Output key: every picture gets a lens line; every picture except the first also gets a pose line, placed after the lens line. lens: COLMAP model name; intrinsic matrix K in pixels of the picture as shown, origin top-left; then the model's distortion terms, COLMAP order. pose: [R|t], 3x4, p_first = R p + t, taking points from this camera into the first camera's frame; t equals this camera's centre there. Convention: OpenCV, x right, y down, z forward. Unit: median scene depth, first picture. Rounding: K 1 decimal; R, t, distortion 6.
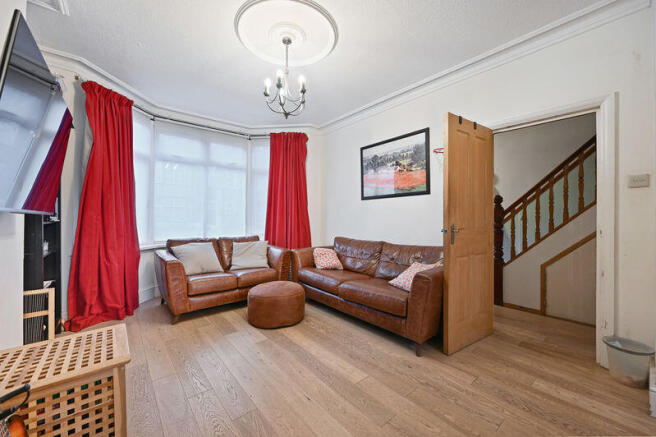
lens RADIAL K [[259.2, 0, 328.0], [0, 259.2, 218.2], [0, 0, 1]] dist [-0.000002, -0.000016]
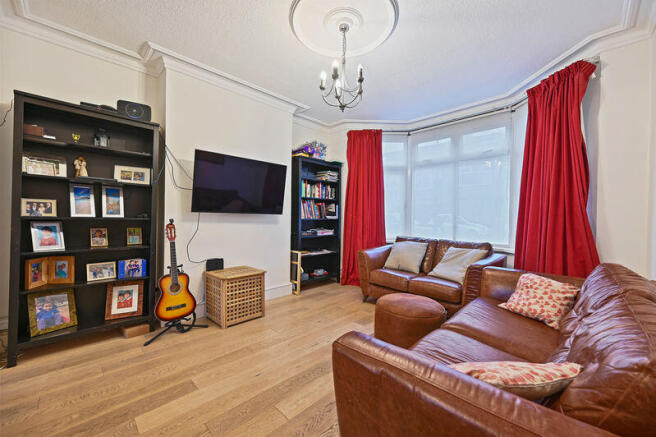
lens RADIAL K [[259.2, 0, 327.5], [0, 259.2, 219.9], [0, 0, 1]] dist [-0.000002, -0.000016]
pose [[0.083480, 0.015106, -0.996395, 0.468989], [-0.014480, 0.999798, 0.013945, -0.002592], [0.996404, 0.013264, 0.083682, 0.521670]]
